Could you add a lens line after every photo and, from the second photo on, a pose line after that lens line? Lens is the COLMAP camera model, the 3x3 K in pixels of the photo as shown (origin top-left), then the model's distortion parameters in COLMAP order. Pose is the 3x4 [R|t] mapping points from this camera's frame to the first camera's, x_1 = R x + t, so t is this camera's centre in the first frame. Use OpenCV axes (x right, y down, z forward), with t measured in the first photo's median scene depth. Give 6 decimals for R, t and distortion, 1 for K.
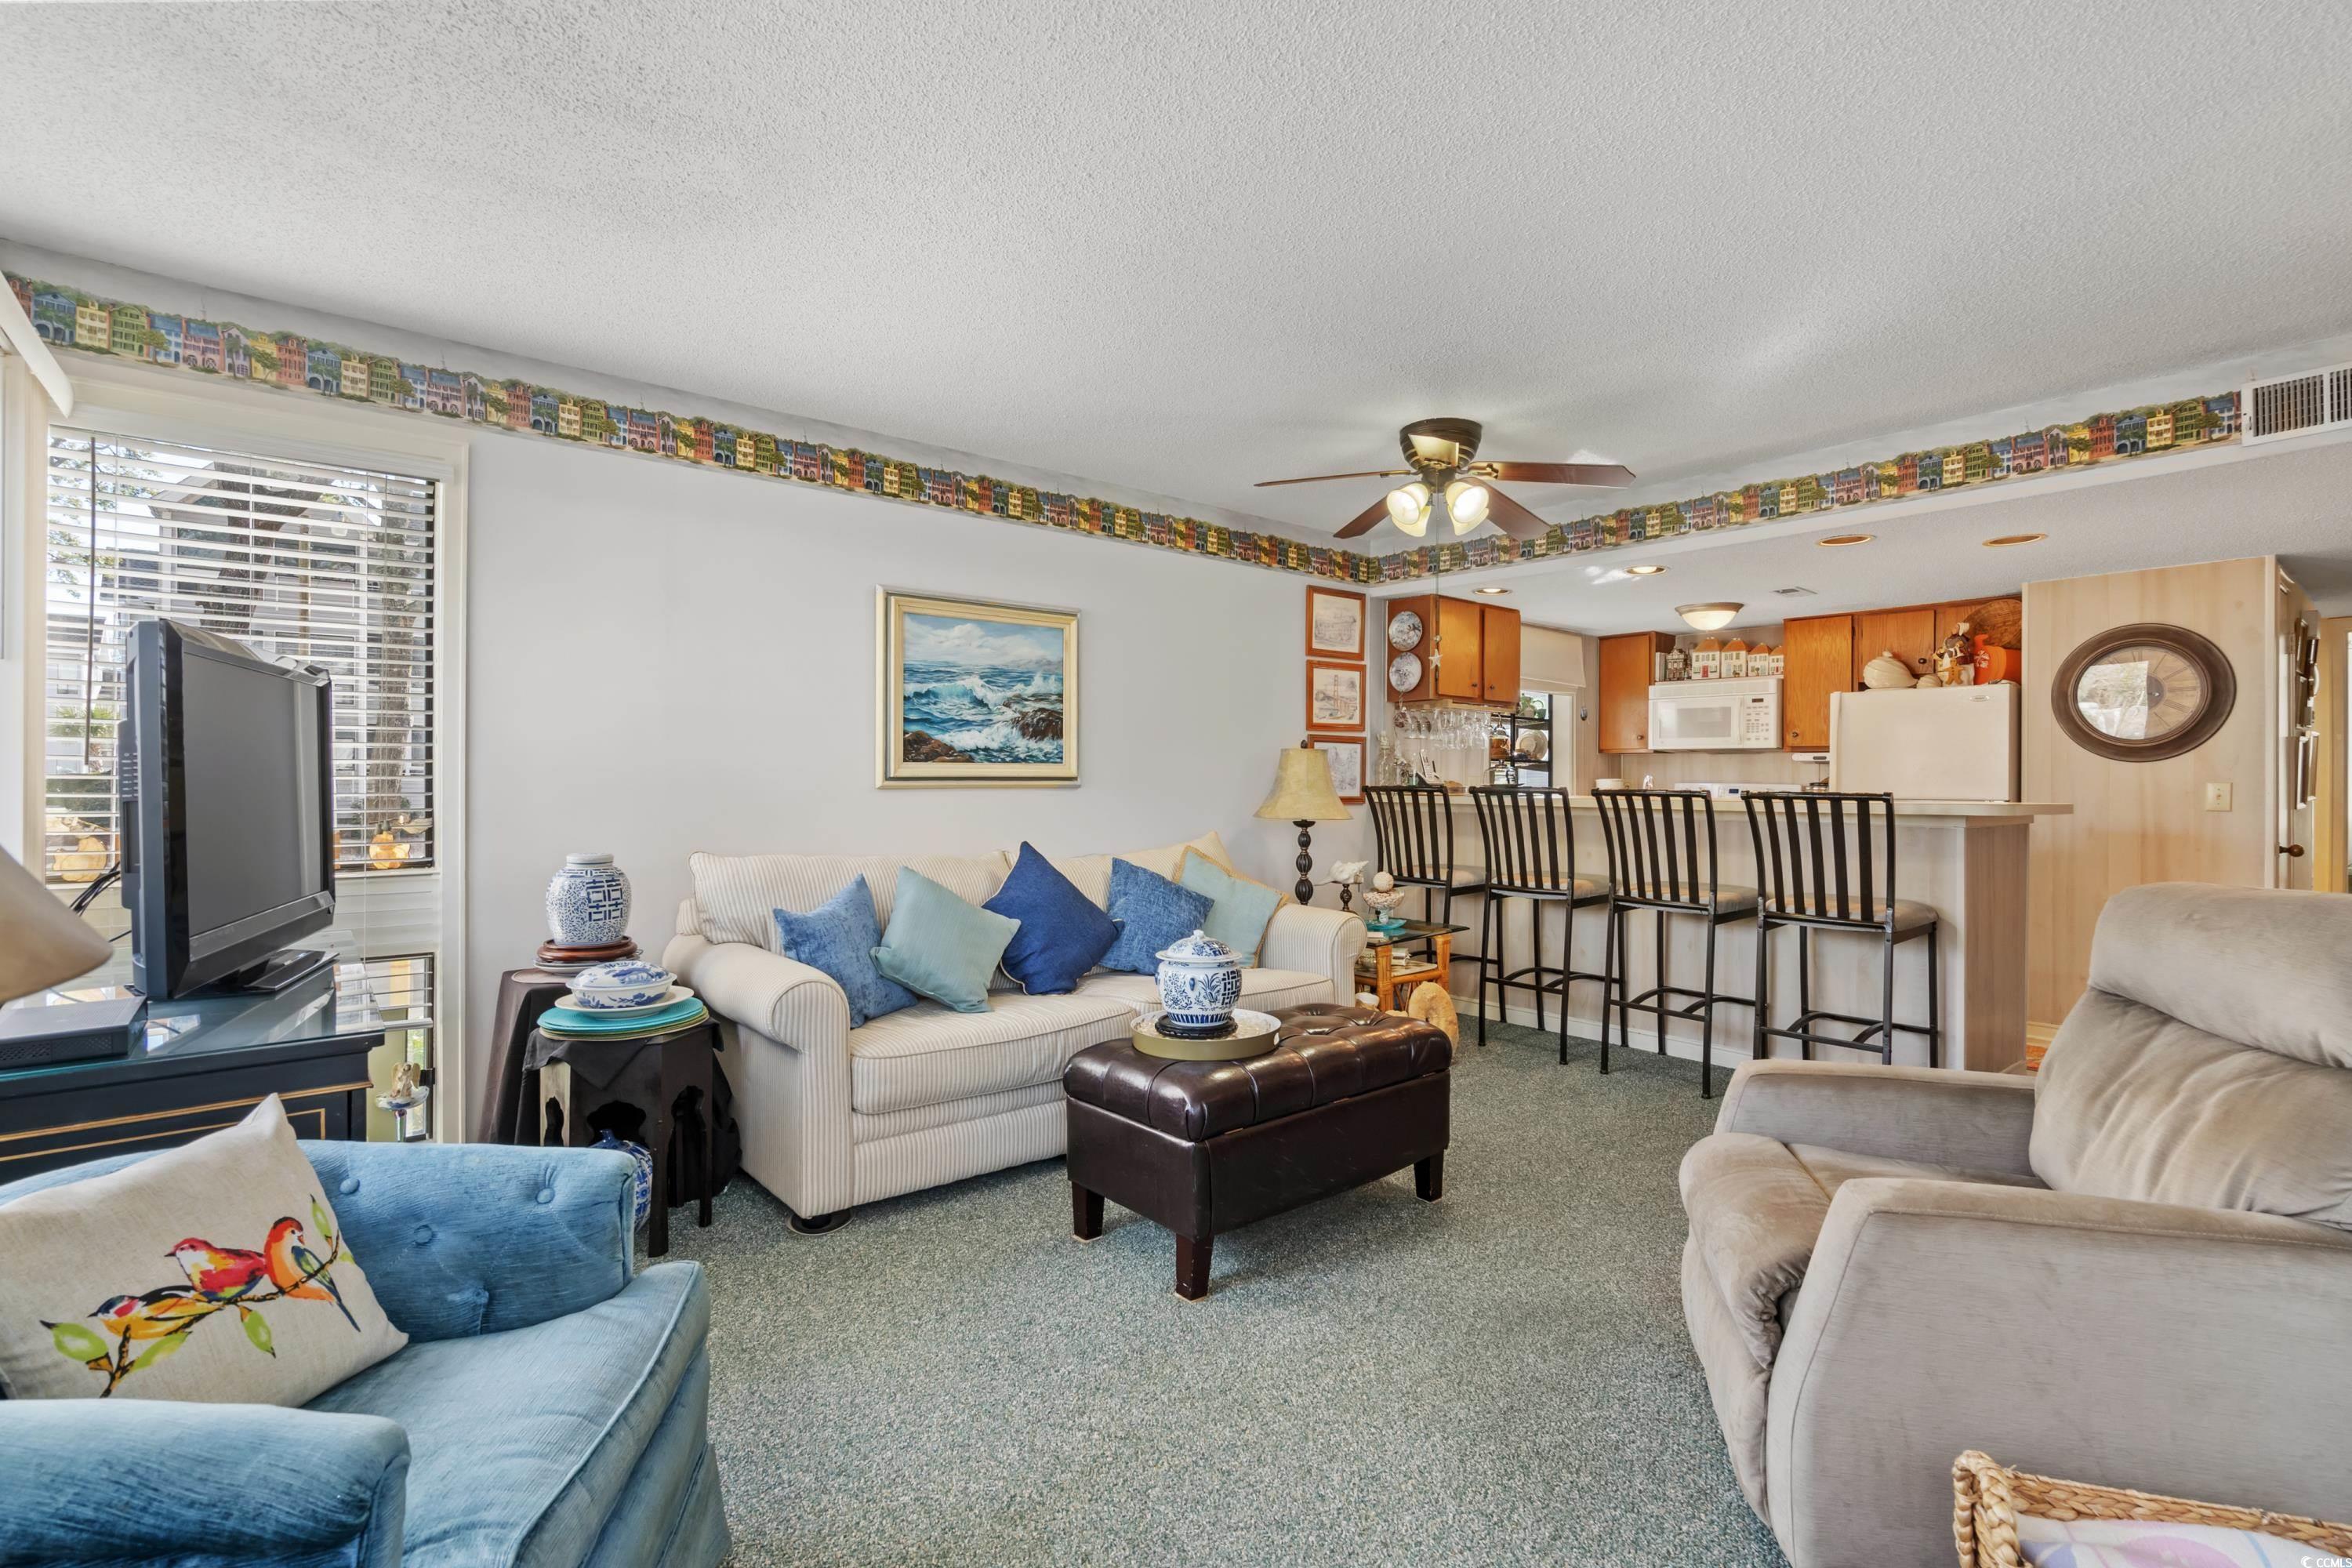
lens RADIAL K [[1085.1, 0, 1182.3], [0, 1085.1, 778.1], [0, 0, 1]] dist [0.004493, -0.000520]
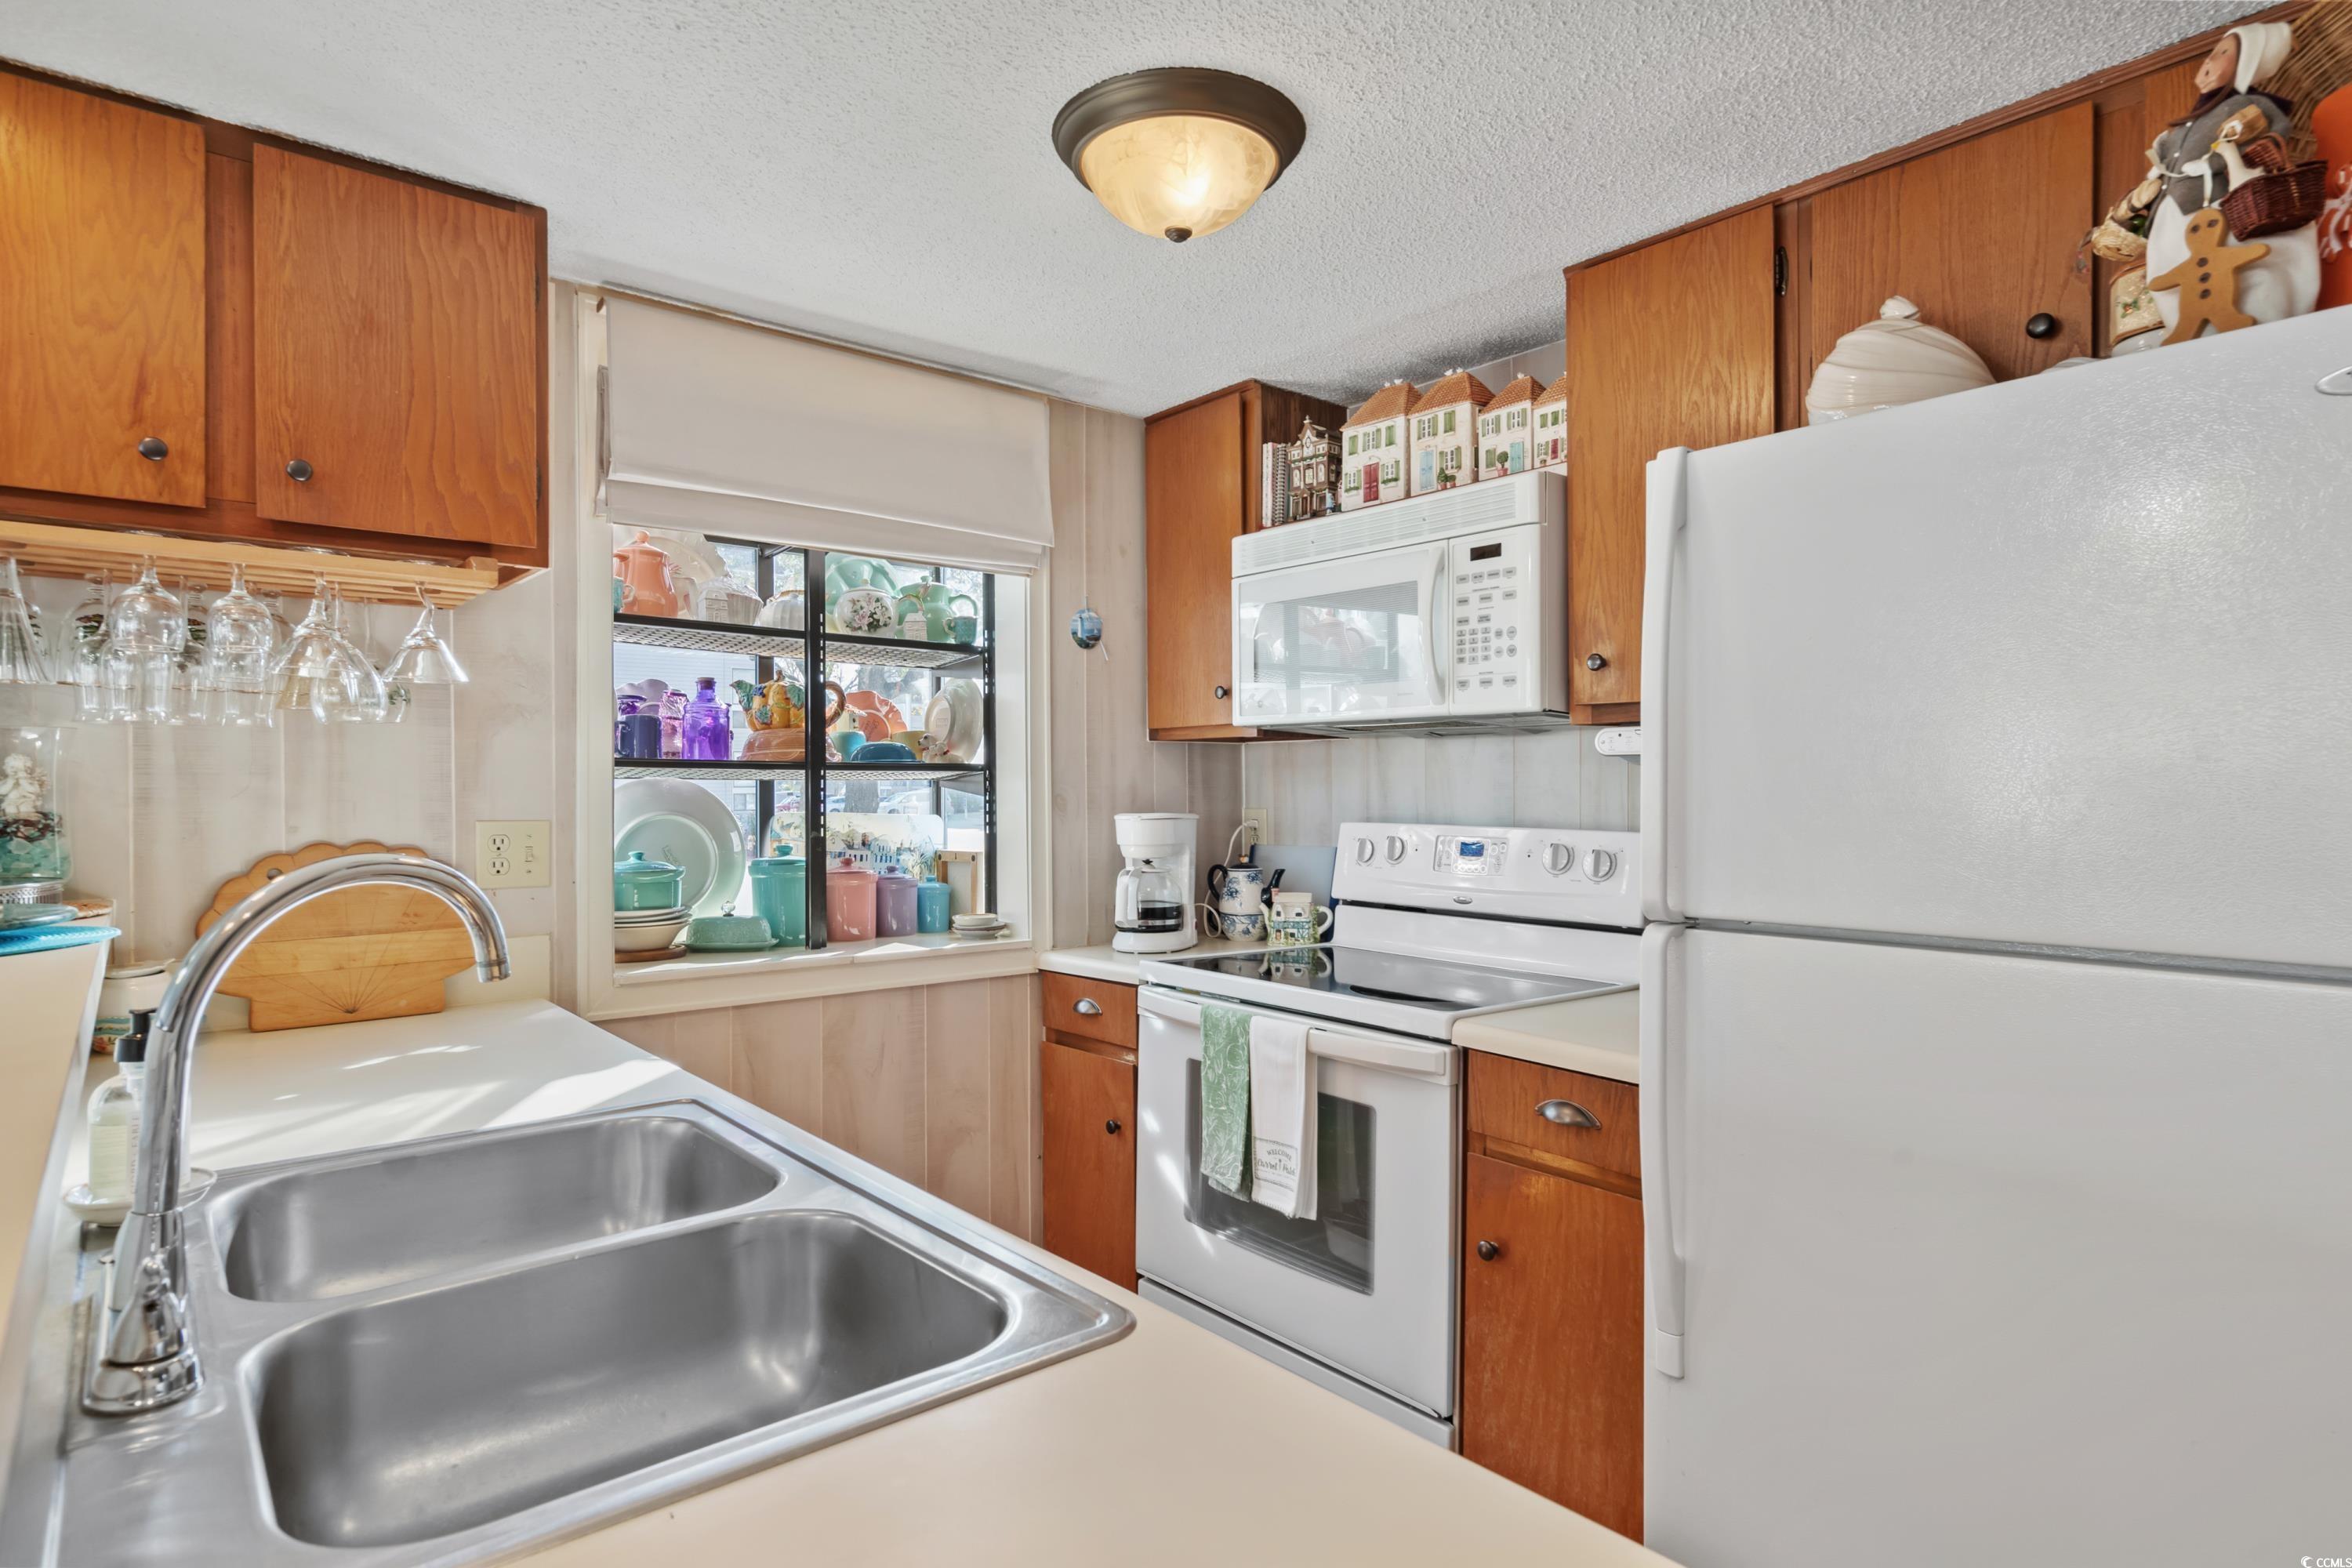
lens RADIAL K [[1245.4, 0, 1181.9], [0, 1245.4, 782.8], [0, 0, 1]] dist [0.002726, 0.000185]
pose [[0.999907, -0.011357, -0.007612, 0.599518], [0.011351, 0.999935, -0.000815, -0.012629], [0.007621, 0.000729, 0.999971, 0.882490]]
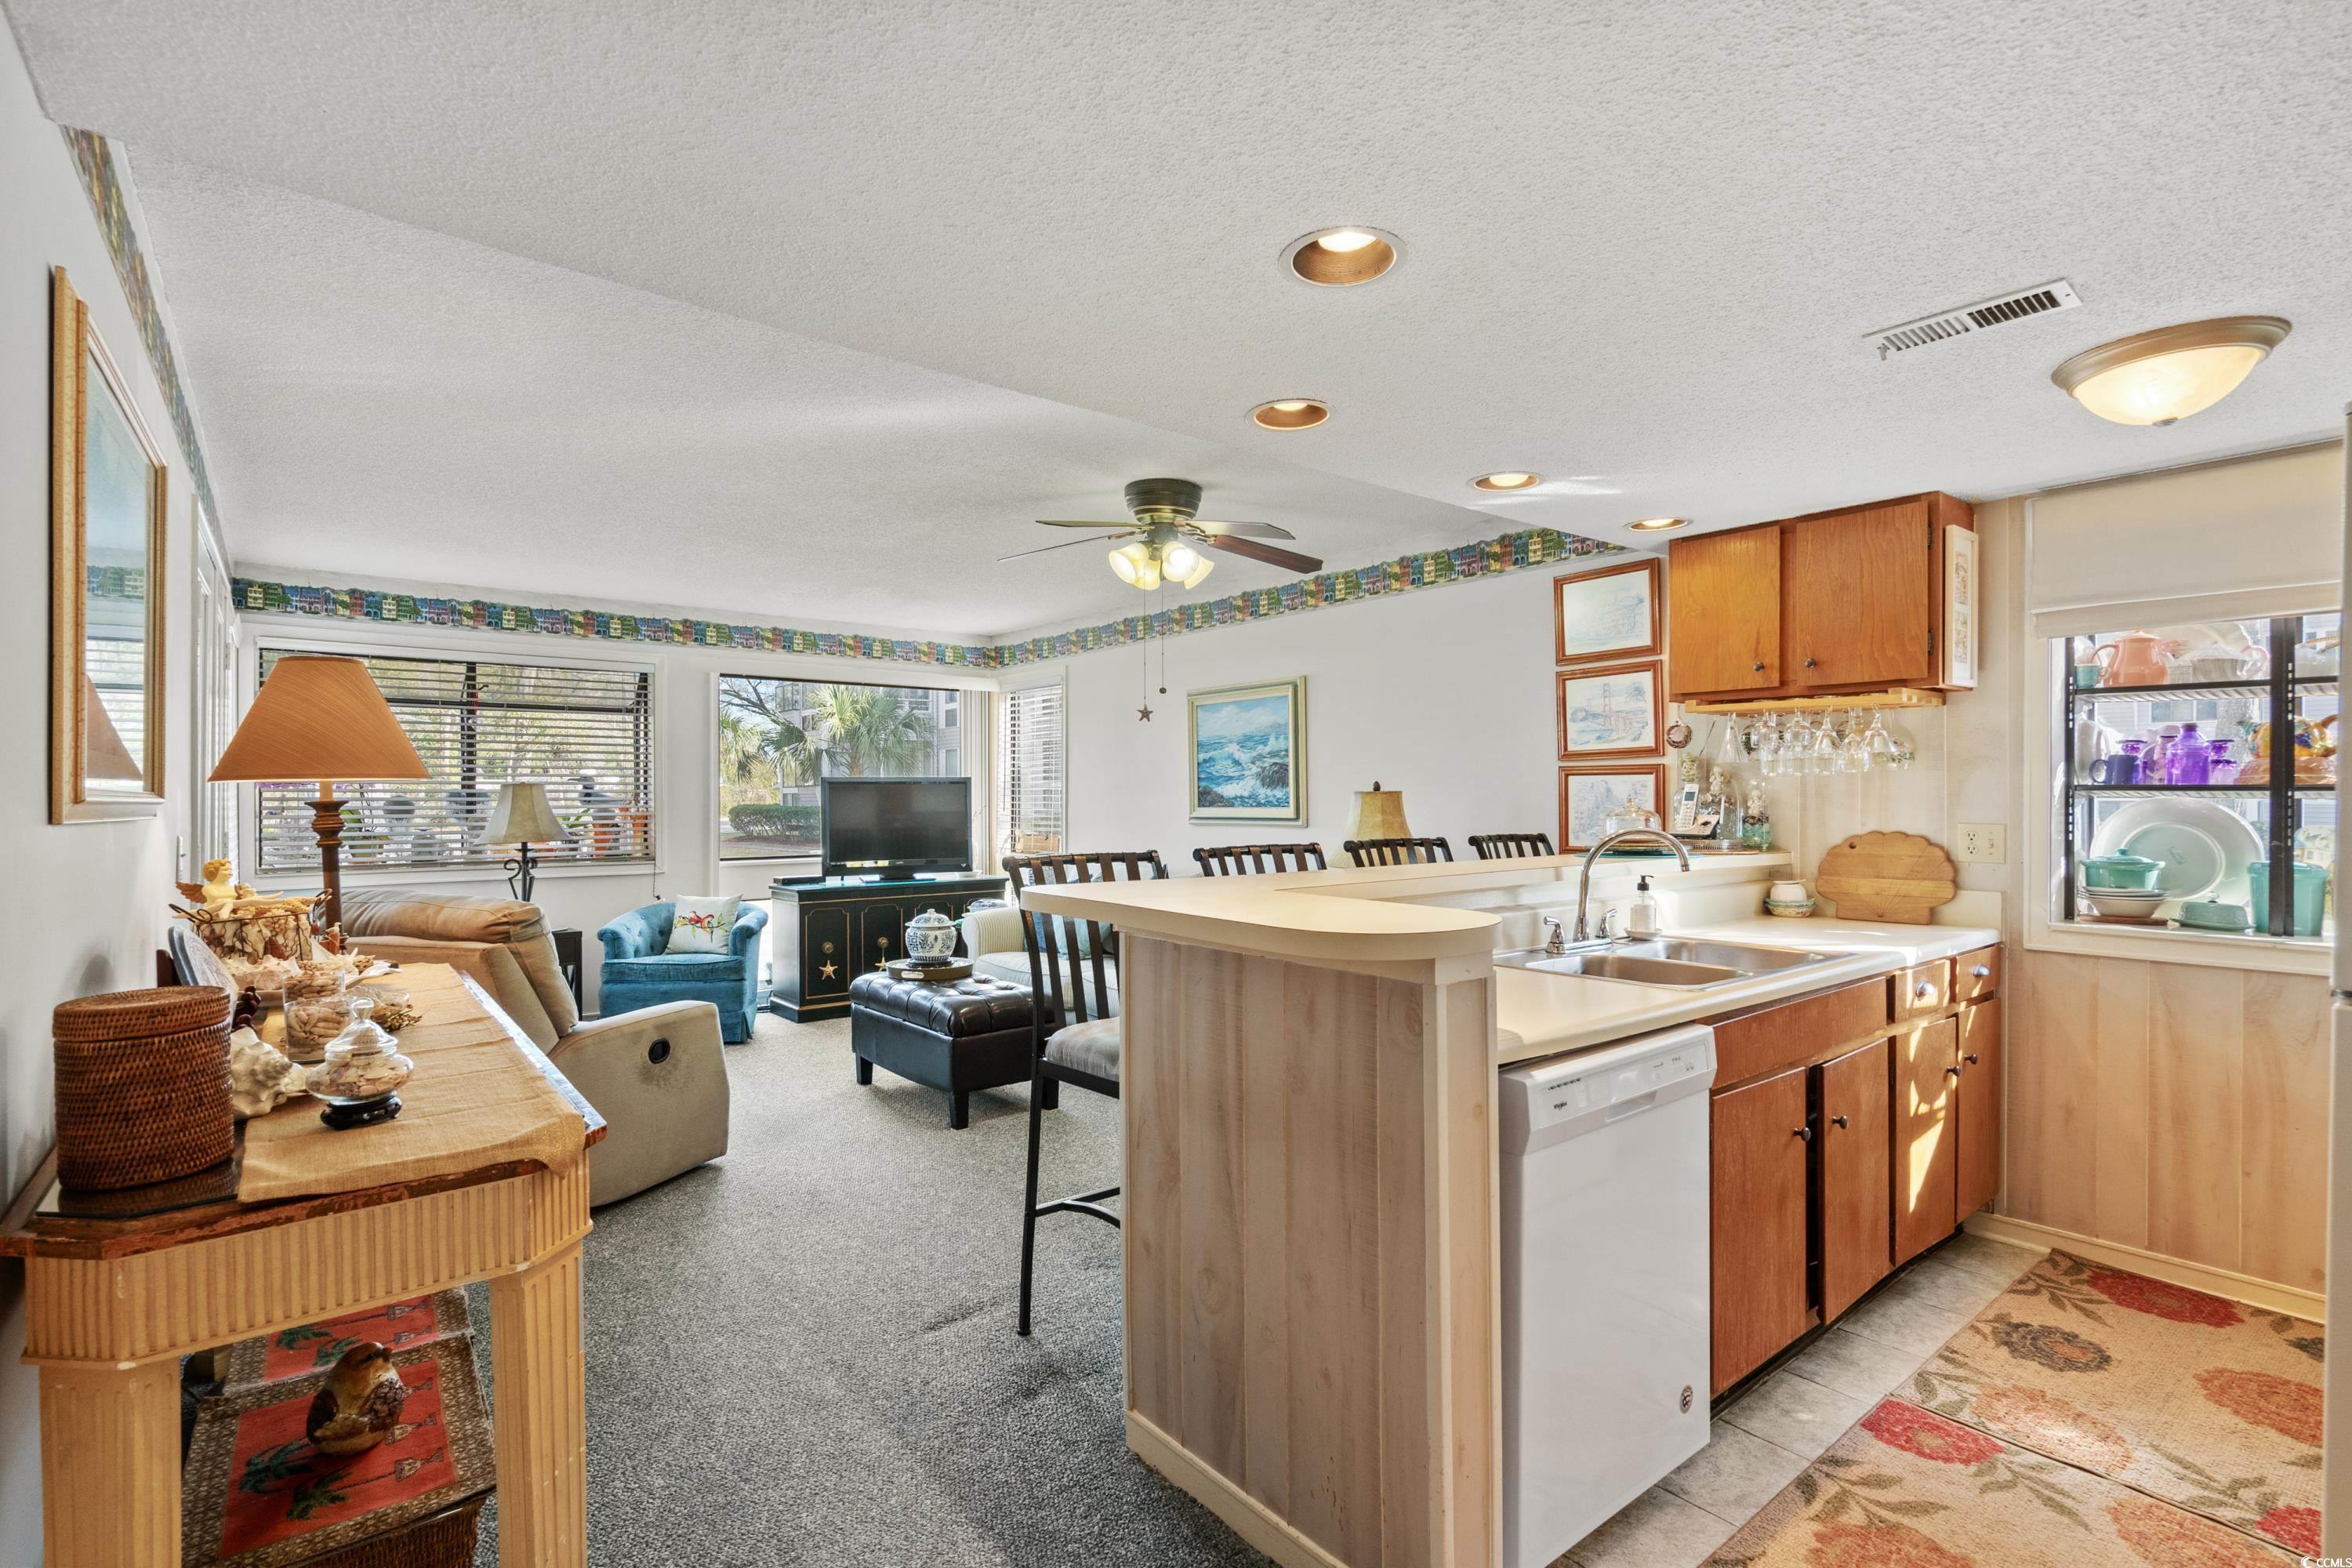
lens RADIAL K [[1085.1, 0, 1147.7], [0, 1085.1, 784.4], [0, 0, 1]] dist [0.004493, -0.000520]
pose [[-0.031186, -0.017277, -0.999364, 1.043782], [0.005960, 0.999830, -0.017471, -0.017585], [0.999496, -0.006501, -0.031078, 0.833566]]
